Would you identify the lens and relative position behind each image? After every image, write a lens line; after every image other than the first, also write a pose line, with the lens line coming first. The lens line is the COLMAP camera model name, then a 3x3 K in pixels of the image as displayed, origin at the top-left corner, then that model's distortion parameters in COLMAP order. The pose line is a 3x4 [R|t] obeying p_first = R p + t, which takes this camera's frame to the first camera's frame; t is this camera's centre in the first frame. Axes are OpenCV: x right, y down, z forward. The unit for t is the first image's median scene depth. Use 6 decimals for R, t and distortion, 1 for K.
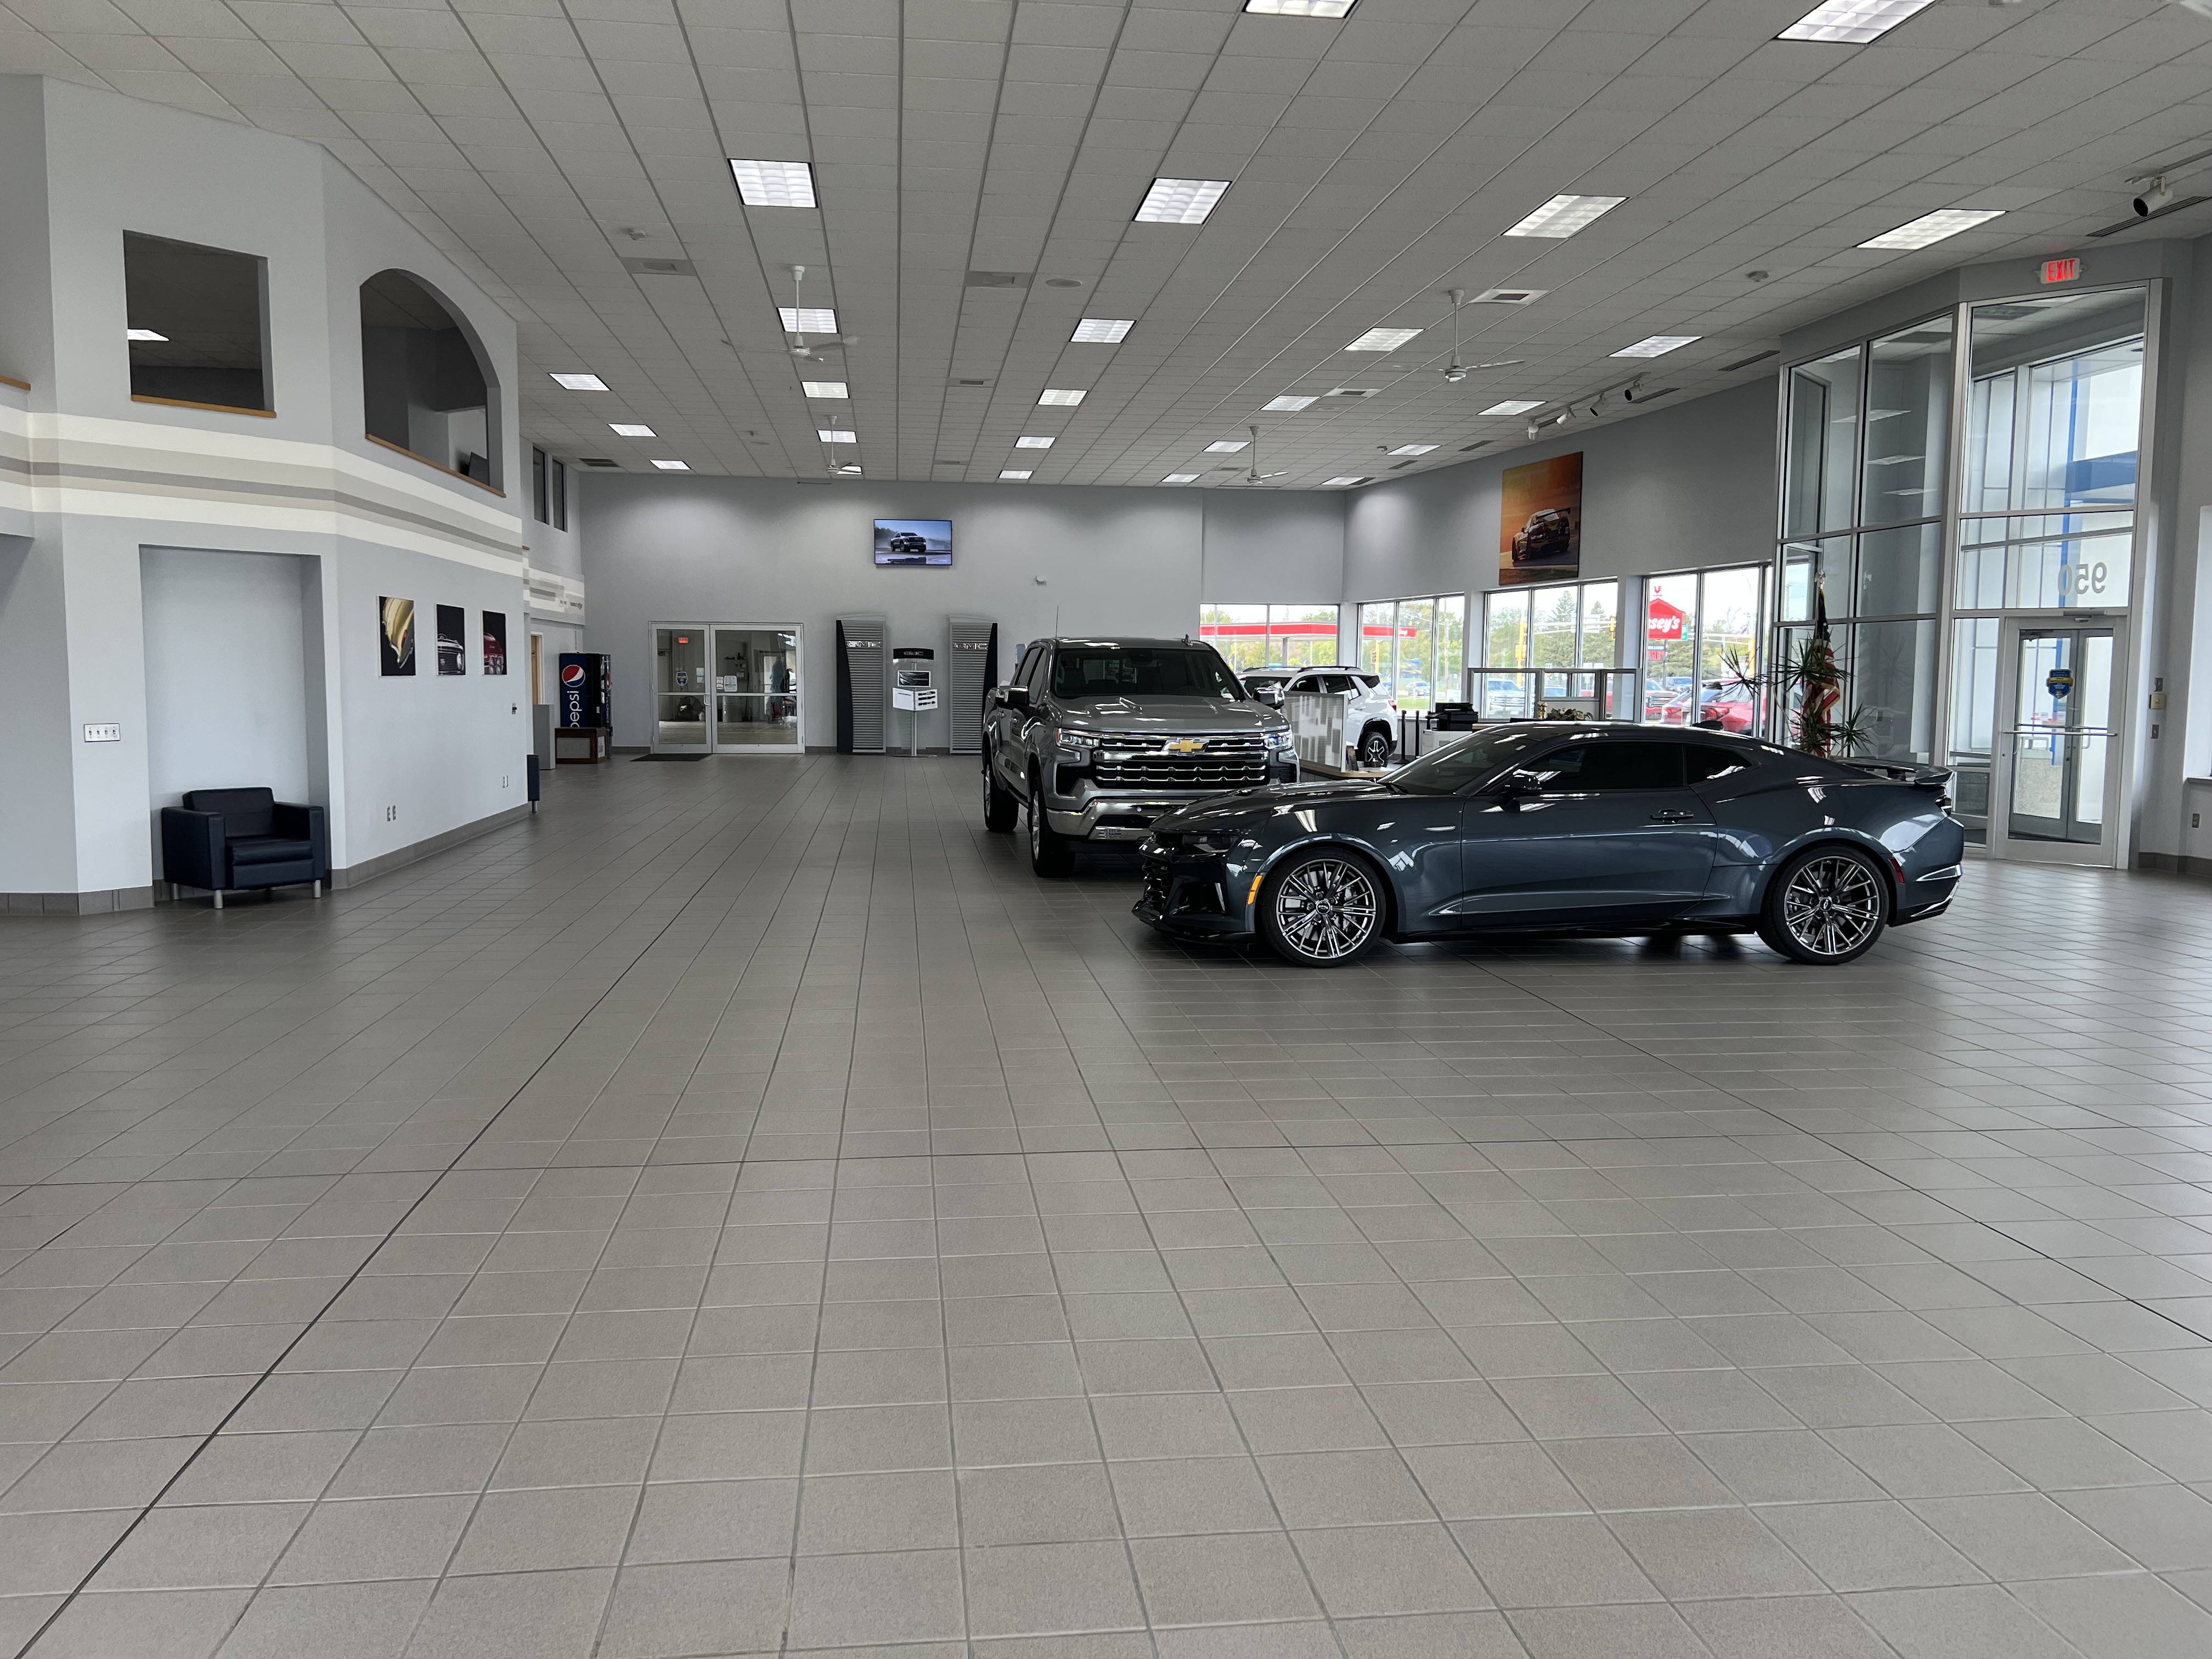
lens RADIAL K [[1653.3, 0, 1107.2], [0, 1653.3, 828.8], [0, 0, 1]] dist [0.050903, -0.053172]
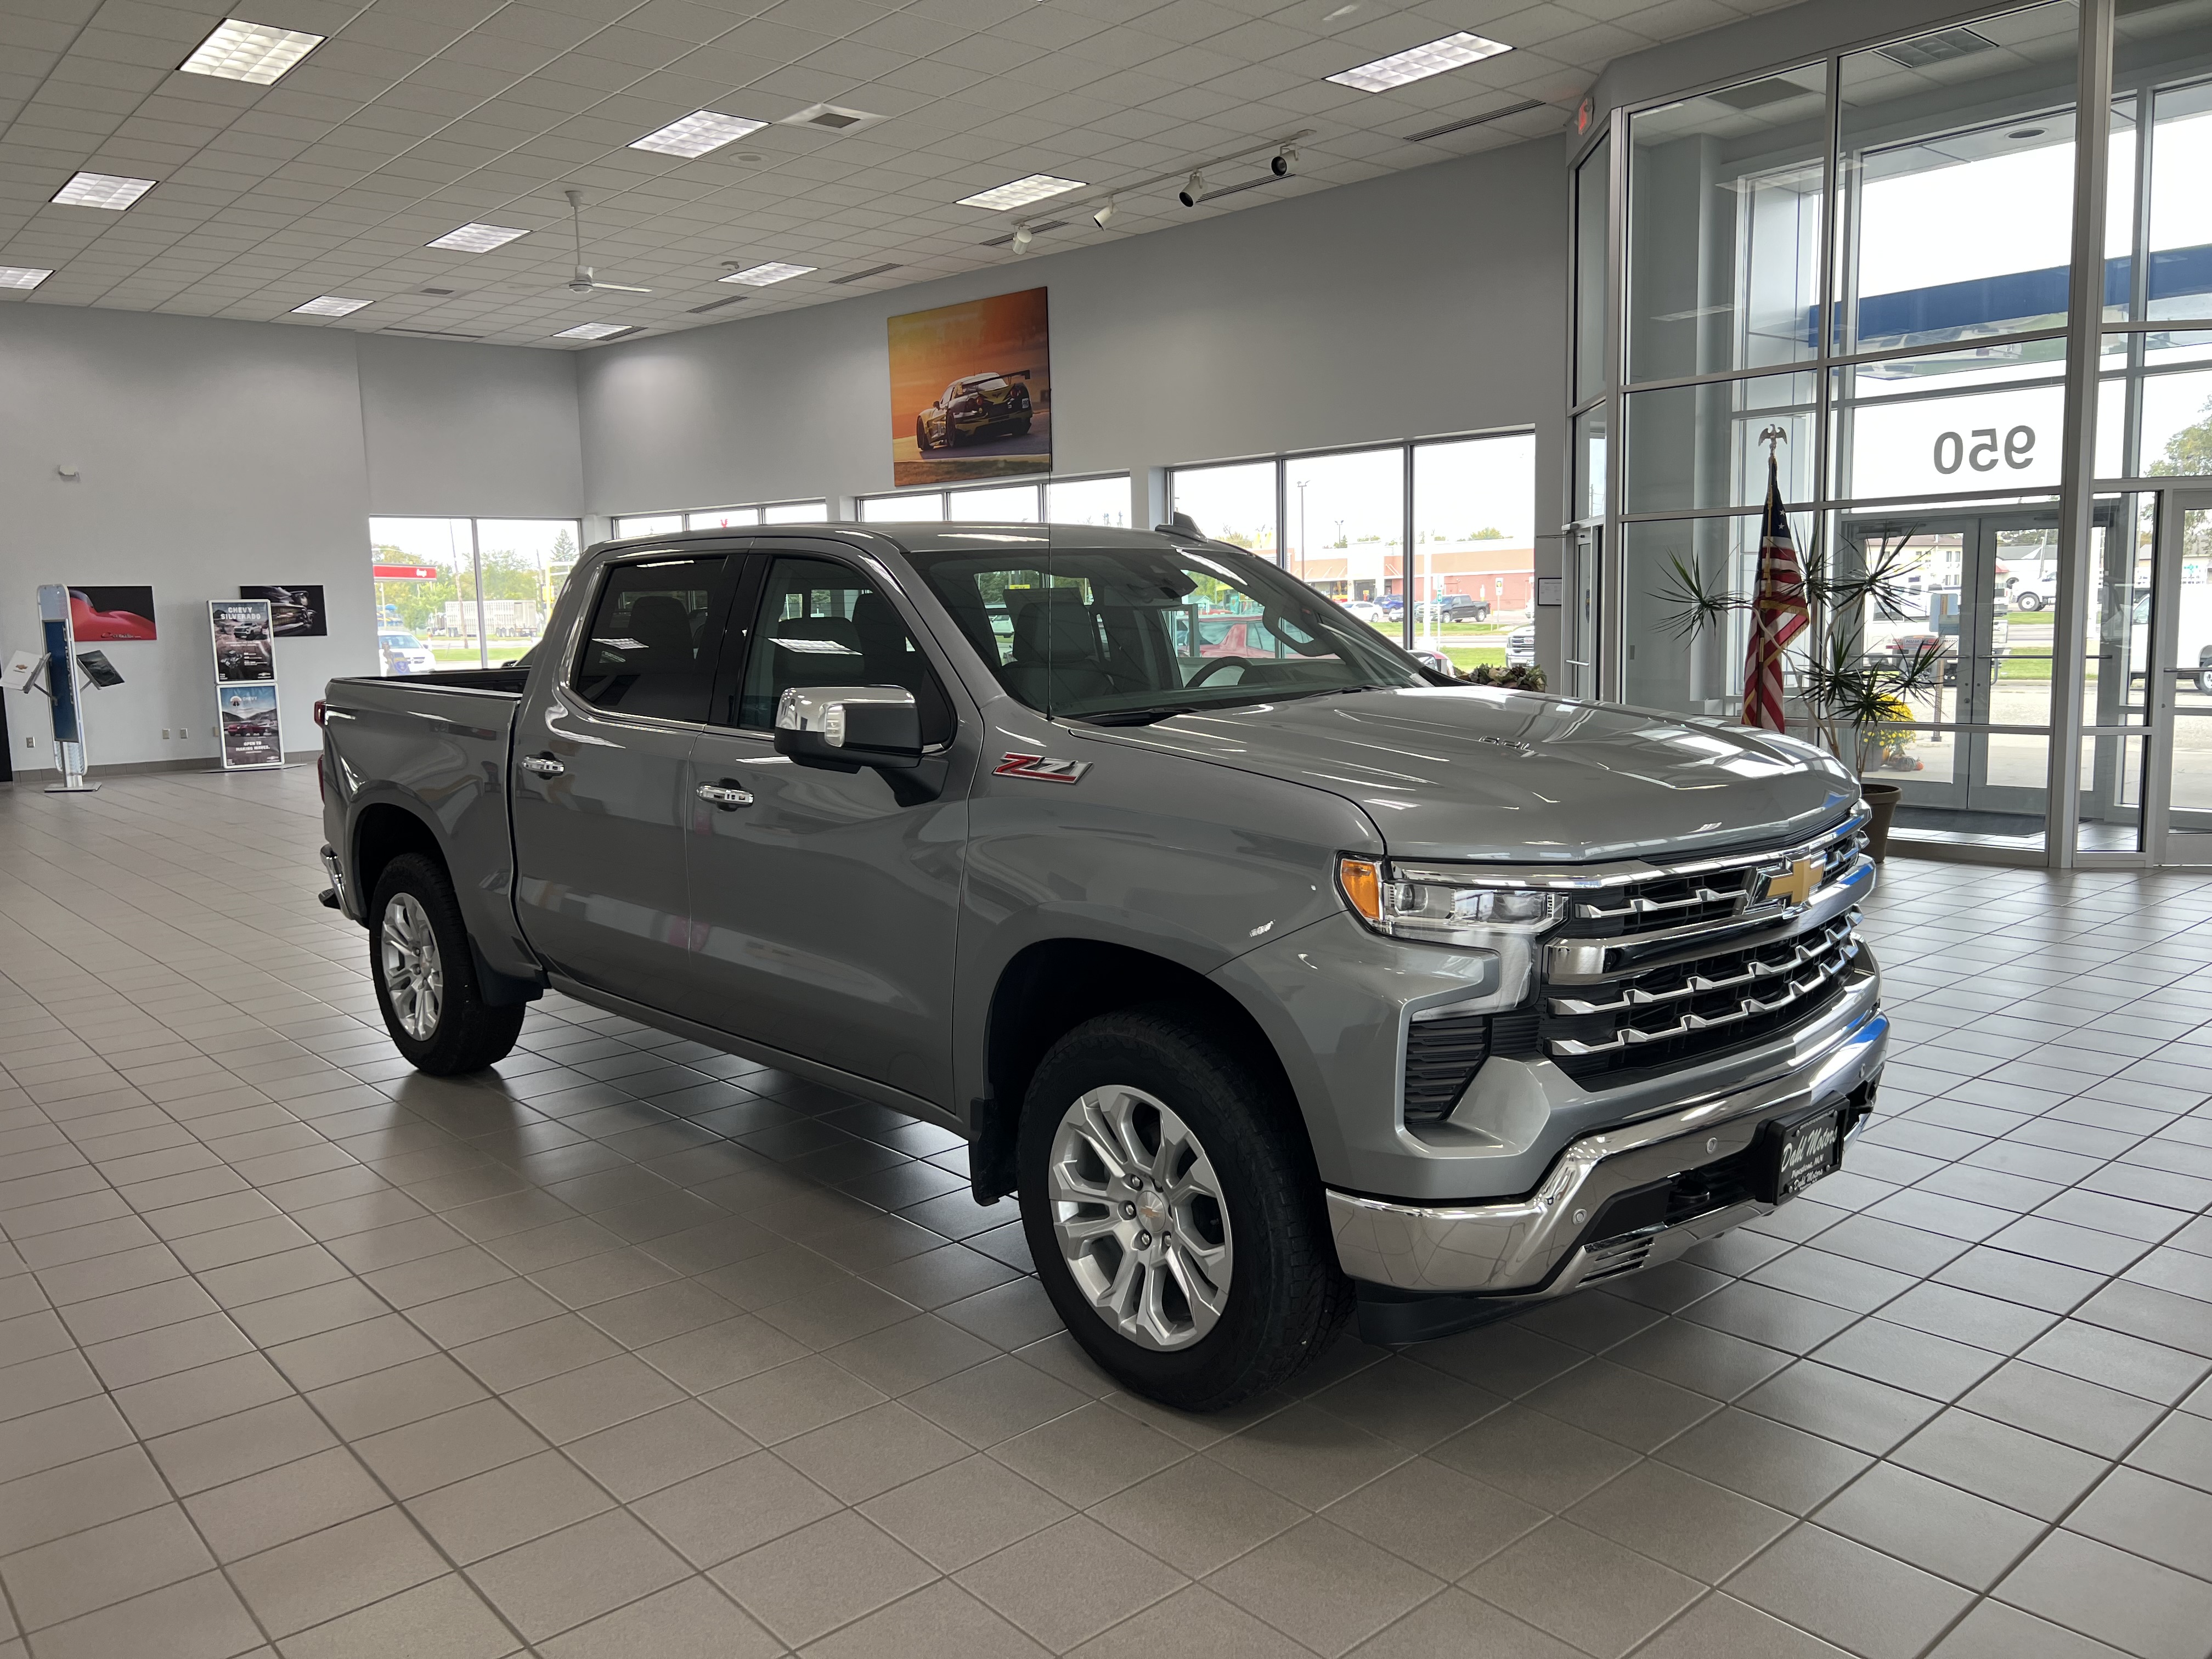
lens RADIAL K [[1653.3, 0, 1107.3], [0, 1653.3, 818.8], [0, 0, 1]] dist [0.050903, -0.053172]
pose [[0.826735, -0.100147, 0.553607, -0.123786], [0.084755, 0.994969, 0.053420, -0.053178], [-0.556171, 0.002757, 0.831063, 0.526474]]
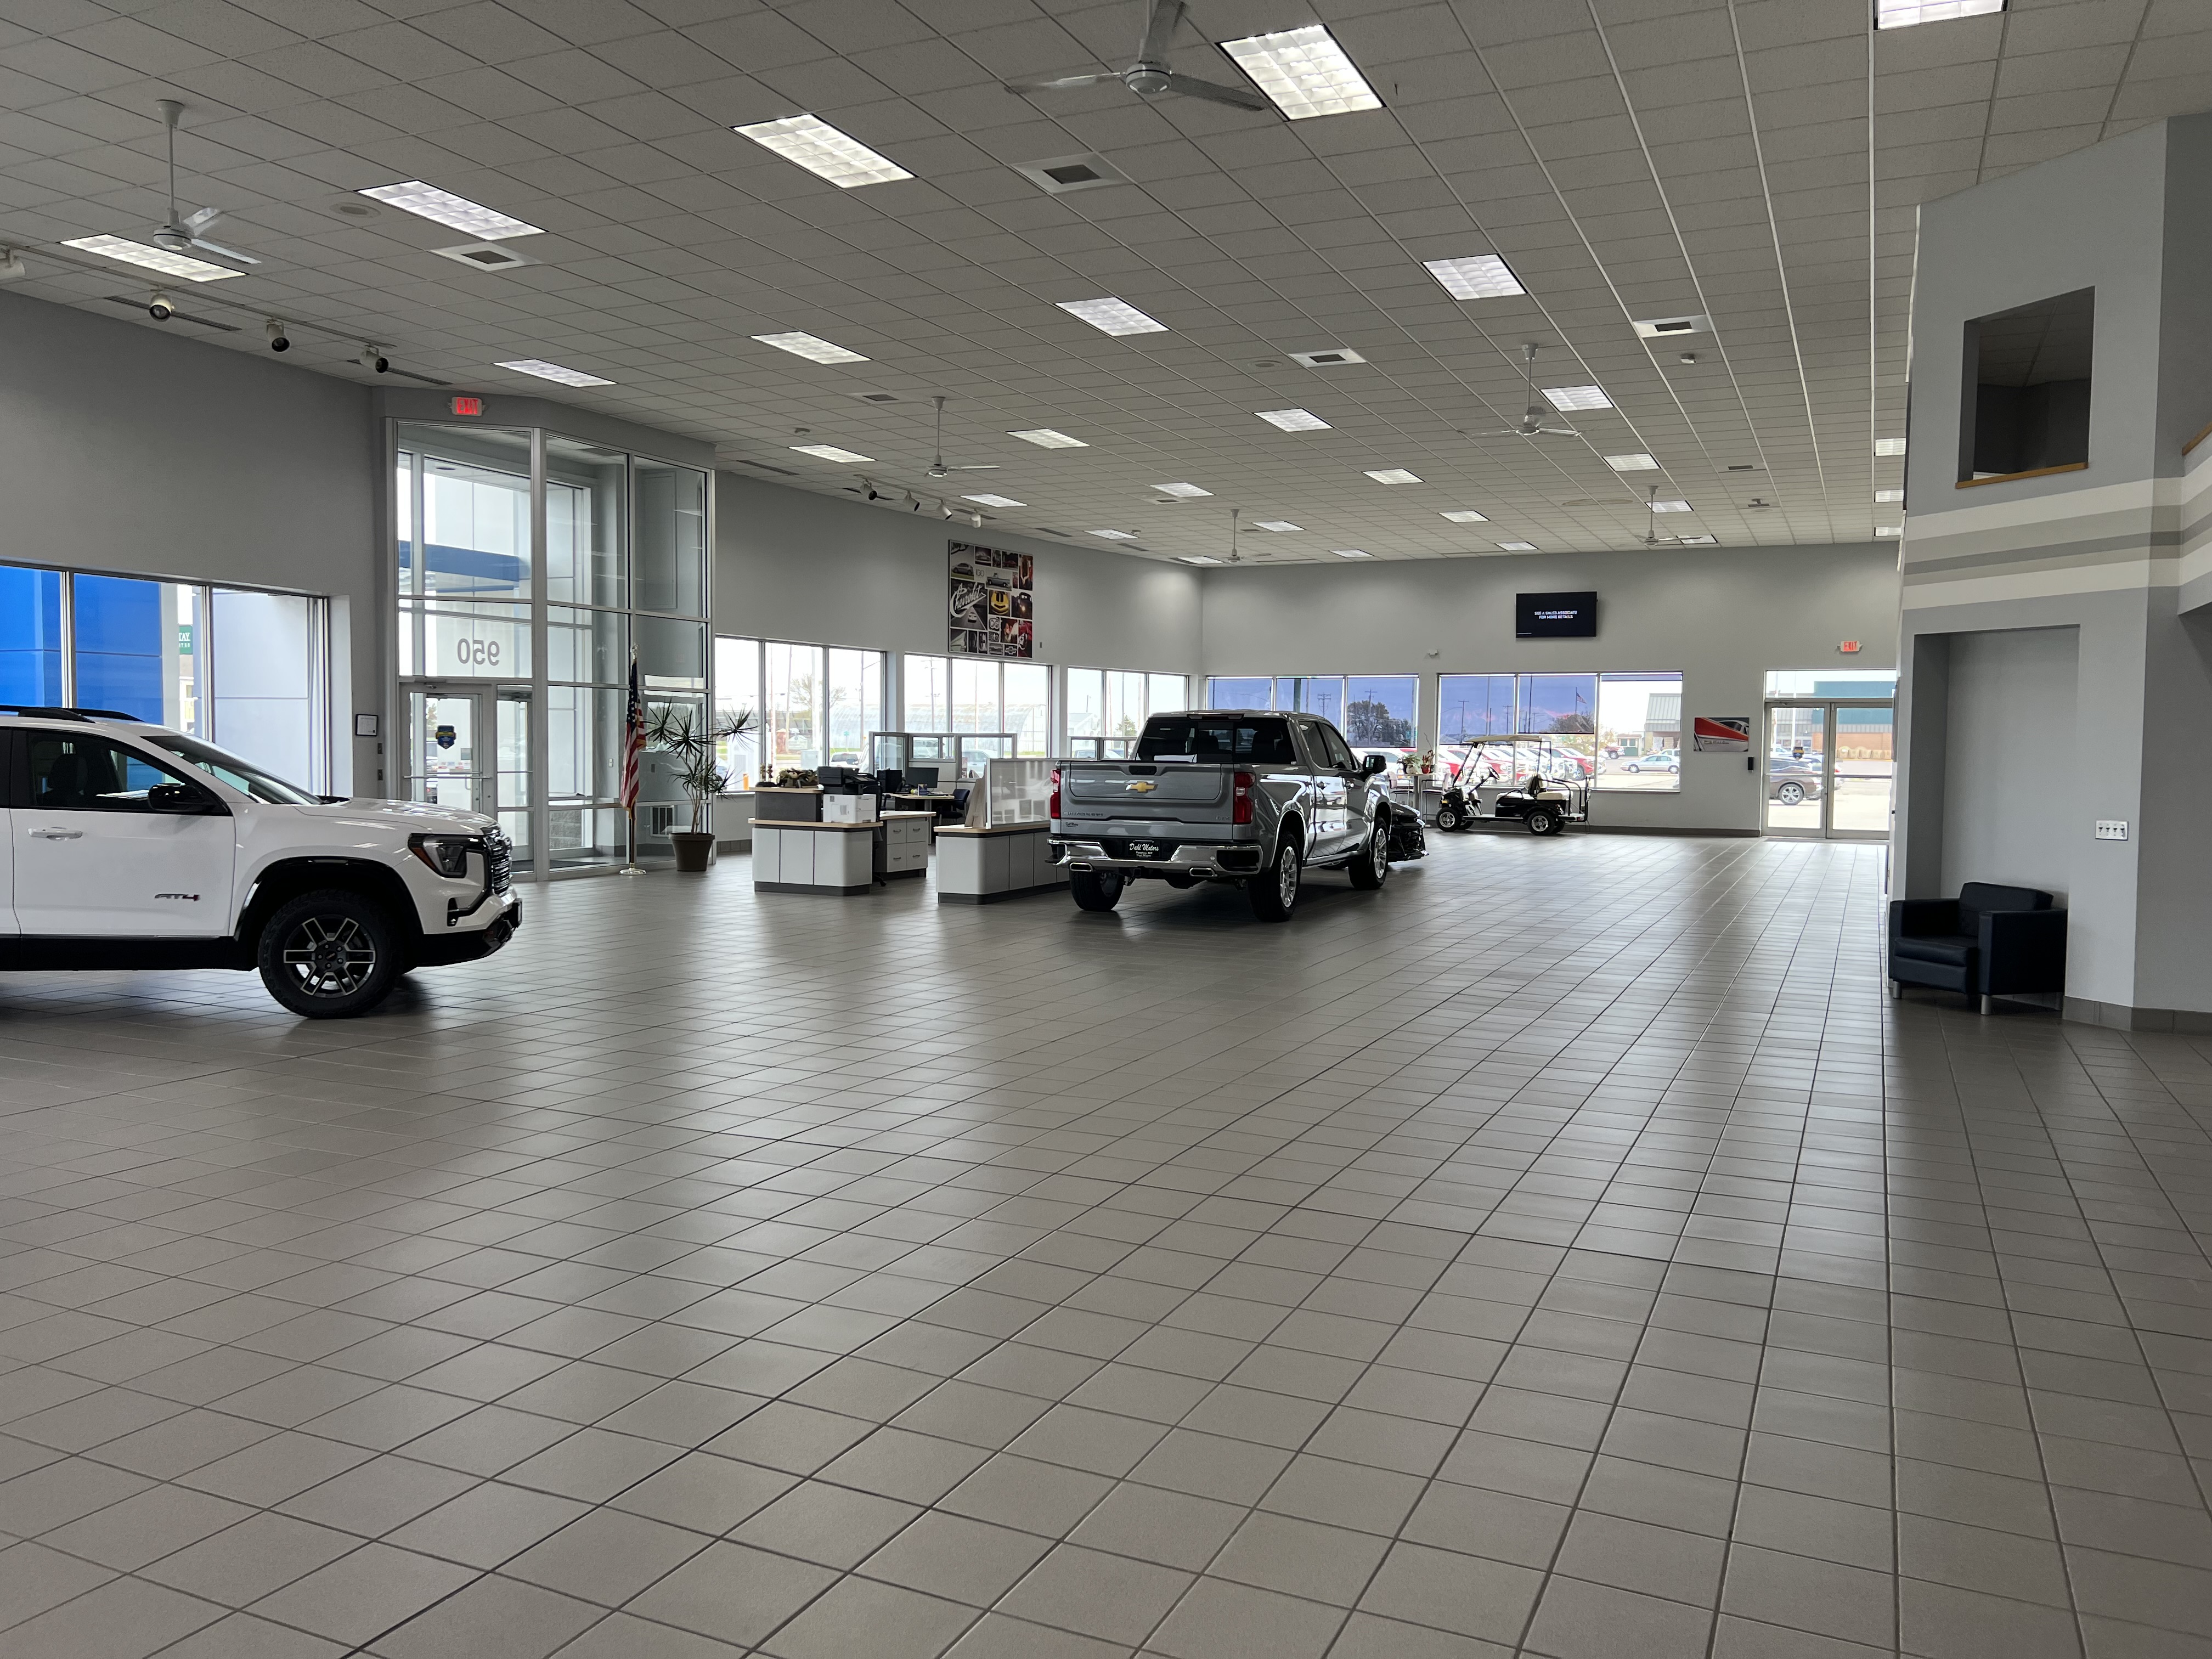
lens RADIAL K [[1653.3, 0, 1103.9], [0, 1653.3, 824.0], [0, 0, 1]] dist [0.050903, -0.053172]
pose [[-0.844620, -0.047280, 0.533275, -0.402636], [0.031677, 0.989934, 0.137939, -0.153639], [-0.534429, 0.133398, -0.834620, 1.544504]]
